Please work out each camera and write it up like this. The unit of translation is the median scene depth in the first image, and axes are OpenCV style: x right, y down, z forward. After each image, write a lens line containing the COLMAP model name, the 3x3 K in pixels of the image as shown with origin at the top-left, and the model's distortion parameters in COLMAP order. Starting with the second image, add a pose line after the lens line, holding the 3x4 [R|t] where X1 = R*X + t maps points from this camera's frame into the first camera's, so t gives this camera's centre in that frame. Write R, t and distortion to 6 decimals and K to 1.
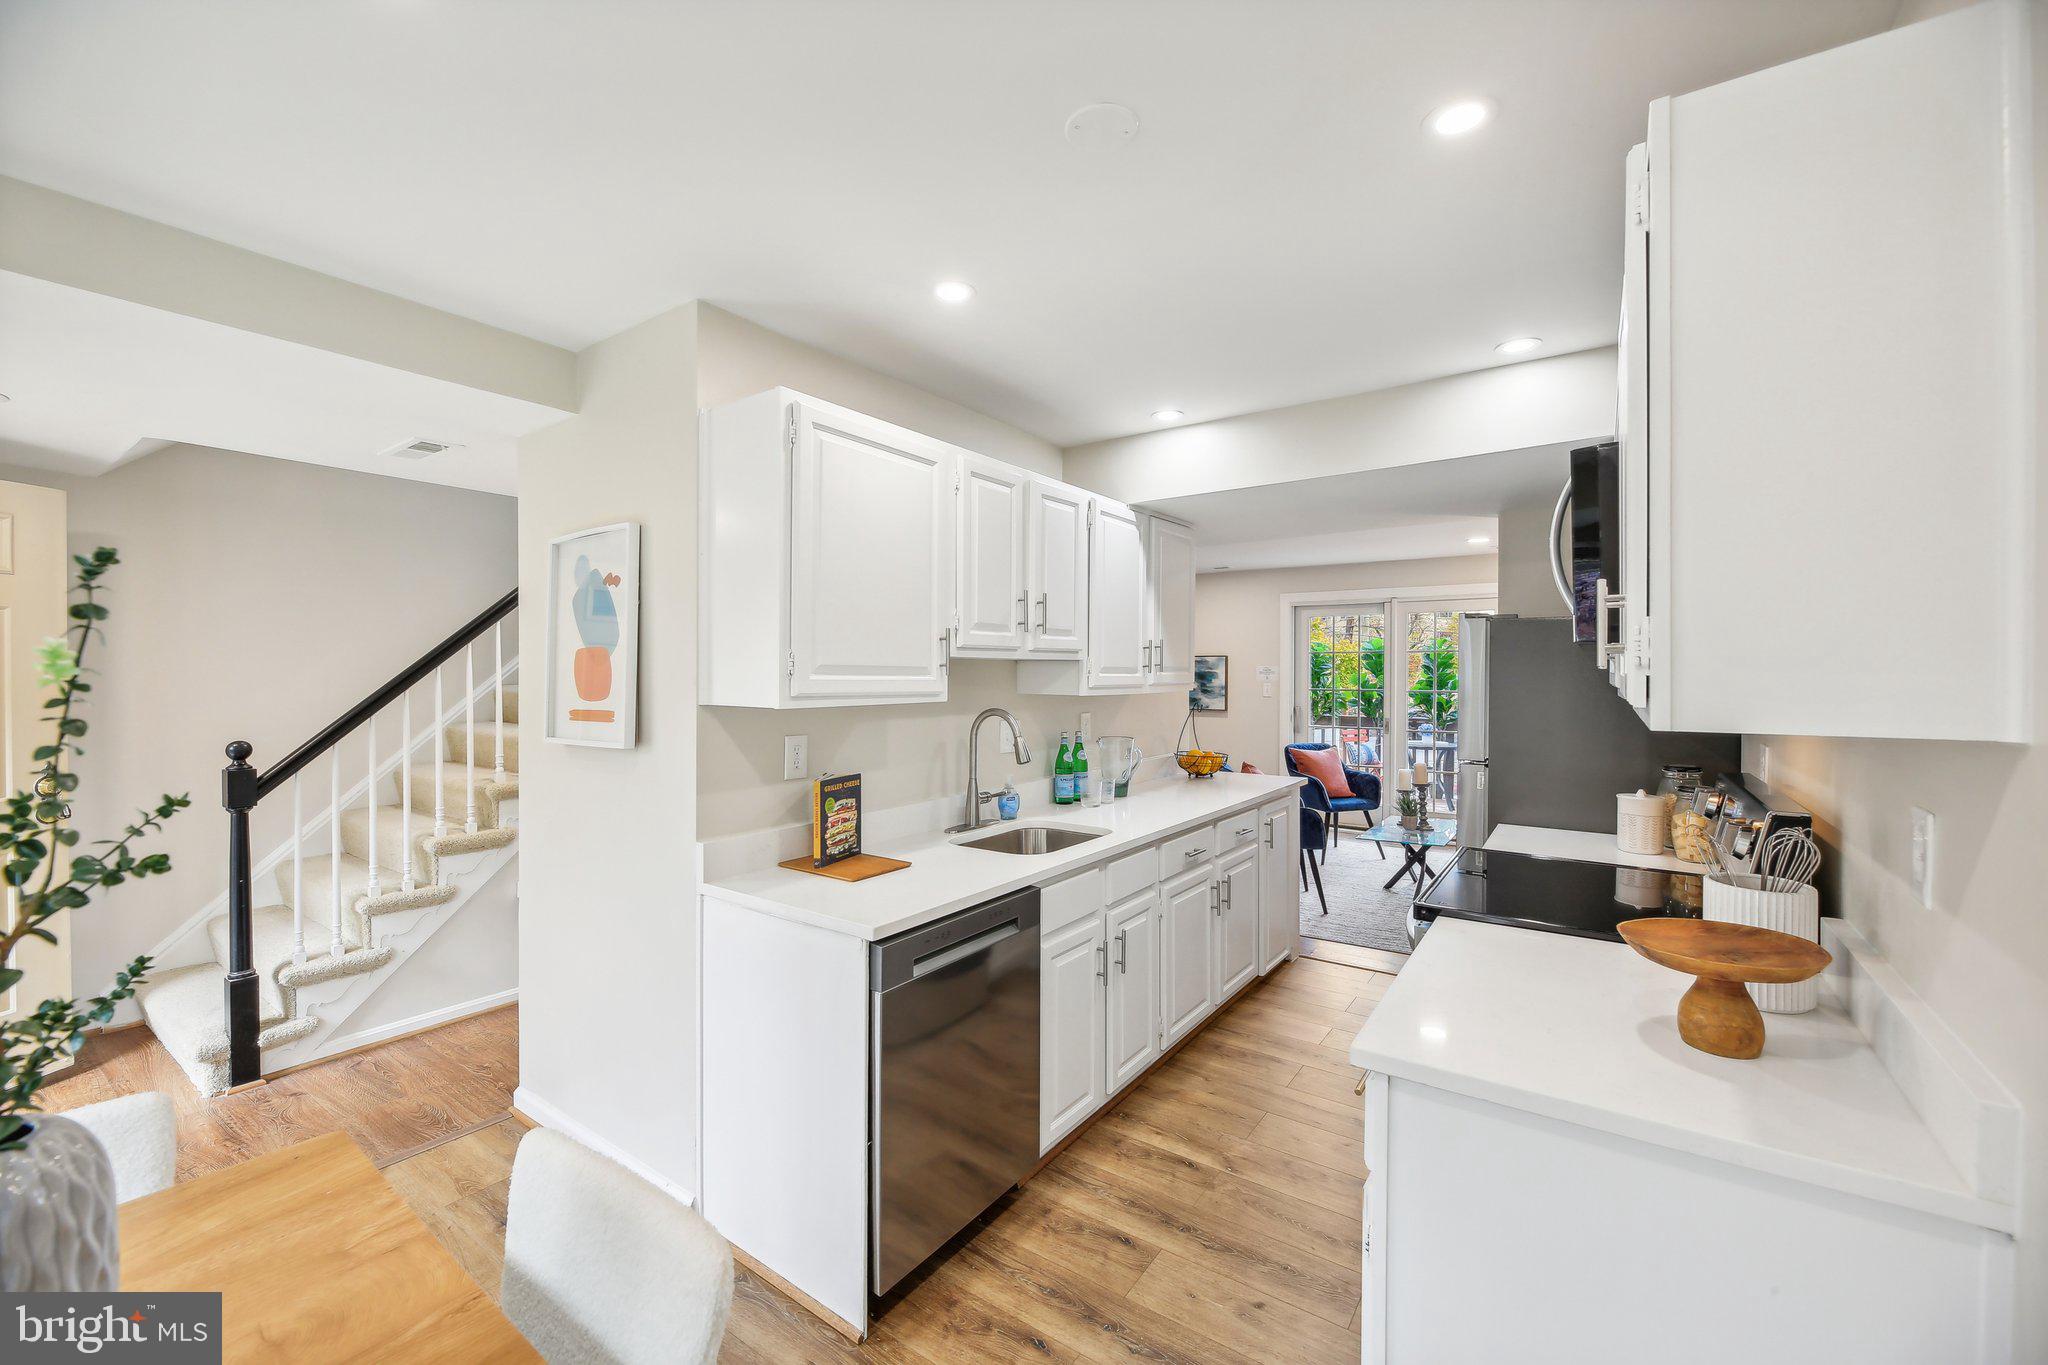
lens RADIAL K [[826.9, 0, 1023.4], [0, 826.9, 674.6], [0, 0, 1]] dist [-0.003677, -0.000690]
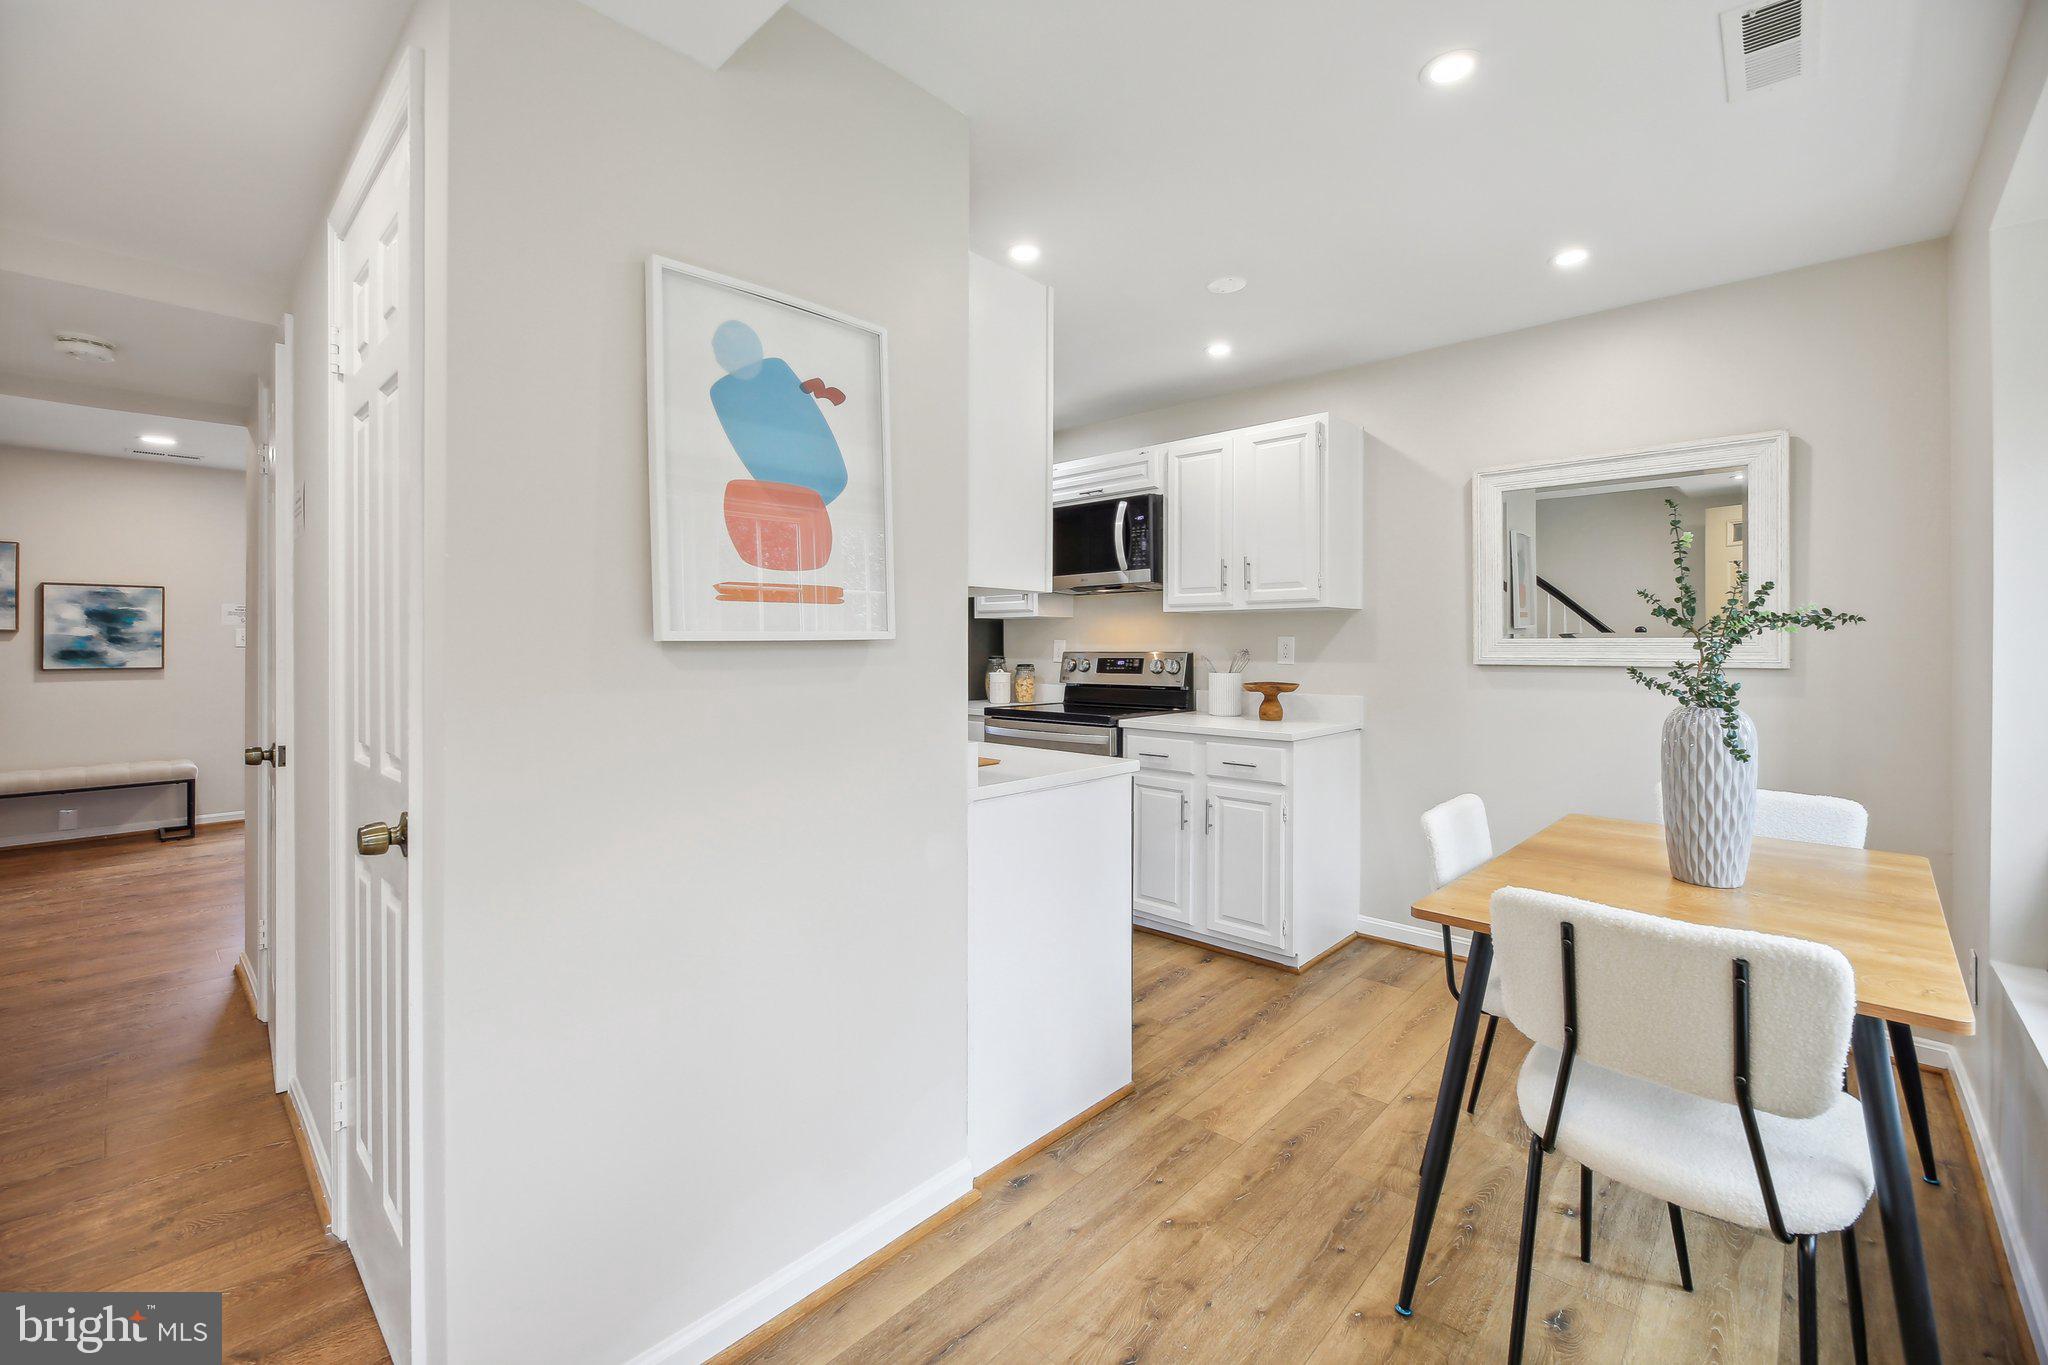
lens RADIAL K [[834.4, 0, 1020.5], [0, 834.4, 636.6], [0, 0, 1]] dist [-0.000559, -0.000121]
pose [[0.137619, 0.007983, 0.990453, -0.932442], [0.003716, 0.999956, -0.008576, 0.073591], [-0.990478, 0.004861, 0.137583, 0.612166]]
